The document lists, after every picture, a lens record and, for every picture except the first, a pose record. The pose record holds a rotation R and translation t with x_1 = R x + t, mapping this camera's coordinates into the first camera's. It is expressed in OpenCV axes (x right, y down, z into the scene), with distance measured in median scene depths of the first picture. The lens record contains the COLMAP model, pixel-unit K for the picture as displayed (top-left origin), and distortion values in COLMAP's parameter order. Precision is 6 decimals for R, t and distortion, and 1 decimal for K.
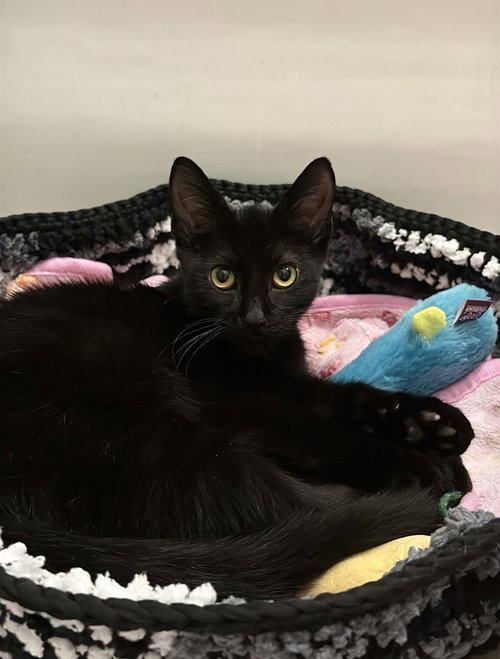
lens RADIAL K [[803.0, 0, 250.0], [0, 803.0, 329.5], [0, 0, 1]] dist [-0.010158, -0.043078]
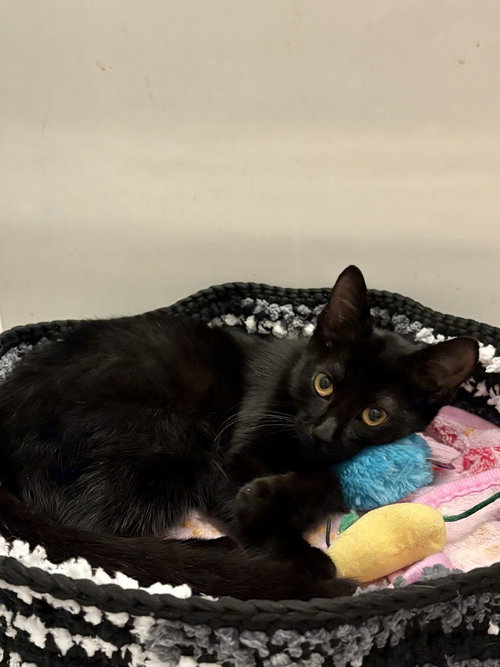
lens RADIAL K [[935.4, 0, 250.0], [0, 935.4, 333.5], [0, 0, 1]] dist [-0.005503, 0.064969]
pose [[0.997324, 0.021662, -0.069829, 0.041453], [-0.031293, 0.989666, -0.139937, 0.039676], [0.066076, 0.141748, 0.987695, -0.132703]]
